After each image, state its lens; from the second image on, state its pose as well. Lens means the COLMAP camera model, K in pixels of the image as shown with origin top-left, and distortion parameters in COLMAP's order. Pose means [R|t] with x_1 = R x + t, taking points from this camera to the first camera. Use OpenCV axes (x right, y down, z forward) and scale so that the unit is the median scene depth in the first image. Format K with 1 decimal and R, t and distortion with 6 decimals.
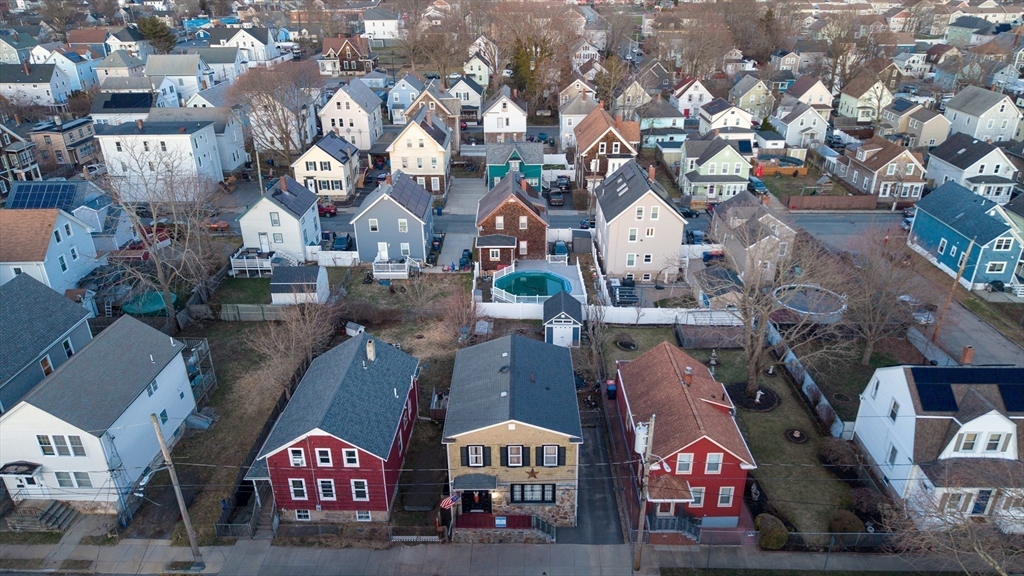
lens RADIAL K [[674.7, 0, 508.0], [0, 674.7, 290.1], [0, 0, 1]] dist [0.037944, -0.040434]
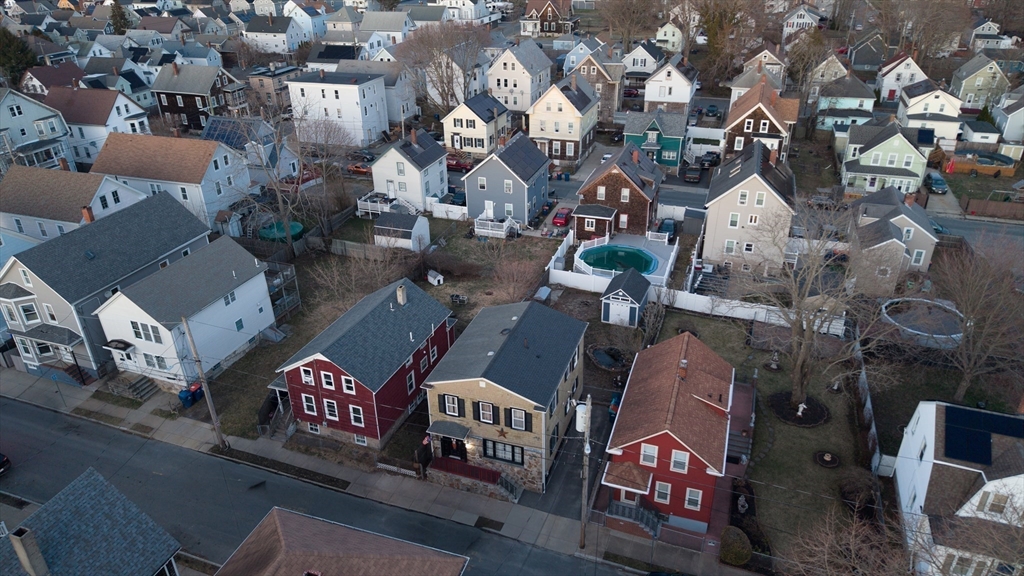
lens RADIAL K [[674.7, 0, 508.0], [0, 674.7, 290.1], [0, 0, 1]] dist [0.037944, -0.040434]
pose [[0.946749, 0.145972, -0.286981, 0.170690], [-0.131965, 0.988942, 0.067668, -0.008873], [0.293685, -0.026193, 0.955543, 0.011918]]
